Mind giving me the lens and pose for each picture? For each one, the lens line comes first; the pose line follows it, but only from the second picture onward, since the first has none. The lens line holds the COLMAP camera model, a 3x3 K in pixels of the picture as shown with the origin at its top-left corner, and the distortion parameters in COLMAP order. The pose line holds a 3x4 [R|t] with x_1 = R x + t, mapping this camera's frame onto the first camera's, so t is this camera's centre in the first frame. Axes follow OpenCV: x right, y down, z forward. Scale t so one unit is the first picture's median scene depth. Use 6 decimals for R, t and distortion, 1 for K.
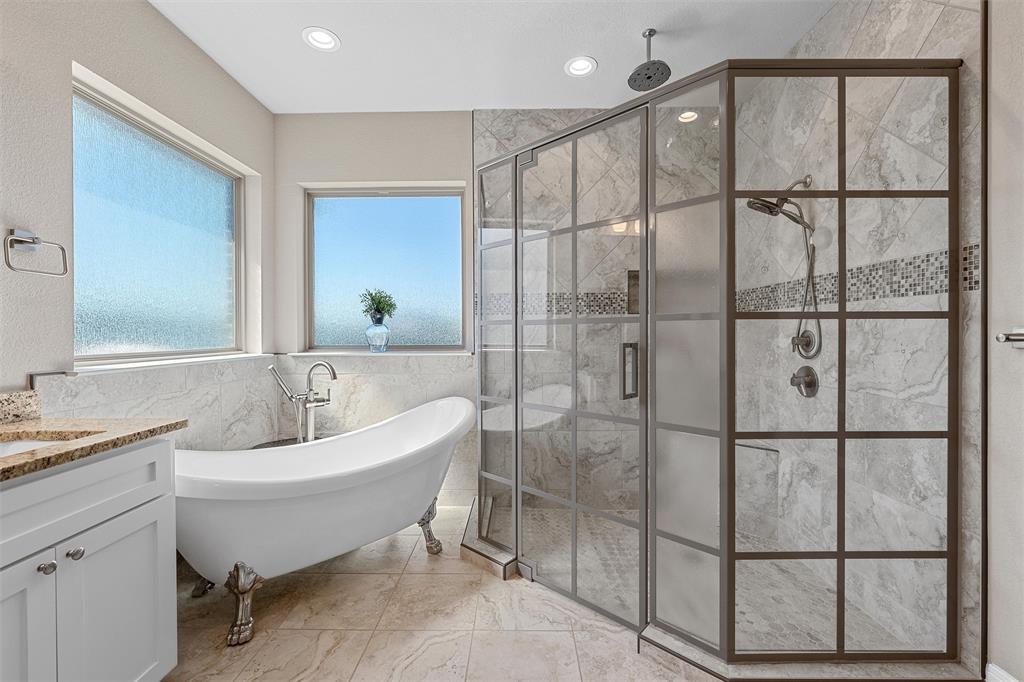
lens RADIAL K [[424.6, 0, 512.8], [0, 424.6, 335.9], [0, 0, 1]] dist [-0.001845, 0.000440]
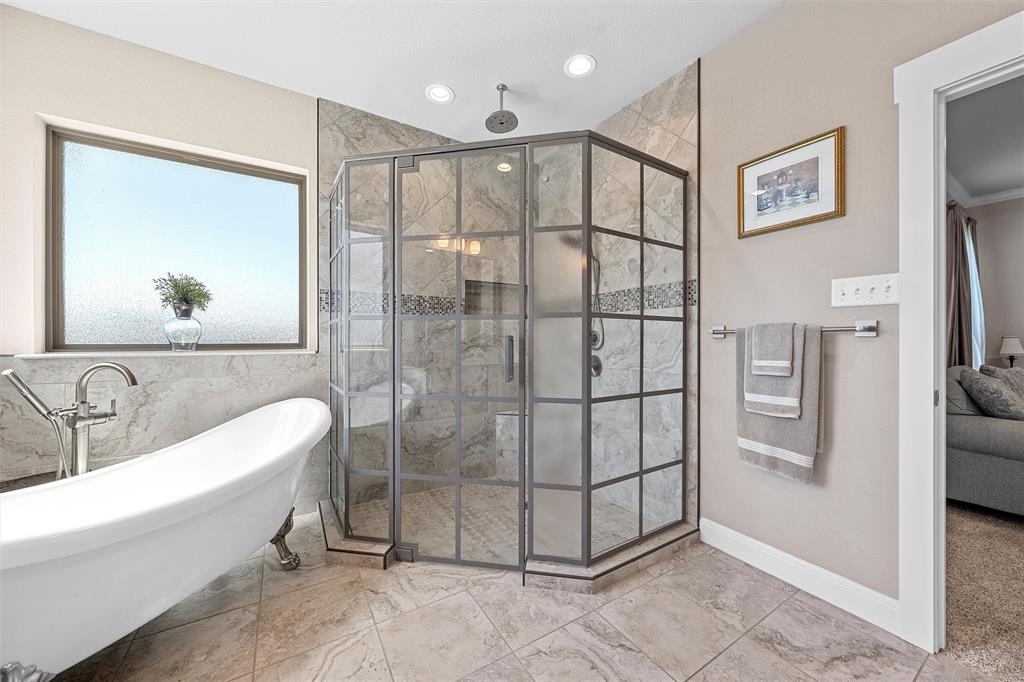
lens RADIAL K [[372.5, 0, 514.4], [0, 372.5, 341.5], [0, 0, 1]] dist [-0.003140, -0.000384]
pose [[0.840658, 0.002328, 0.541562, -0.174001], [0.000237, 0.999989, -0.004667, 0.022468], [-0.541567, 0.004052, 0.840648, 0.055603]]
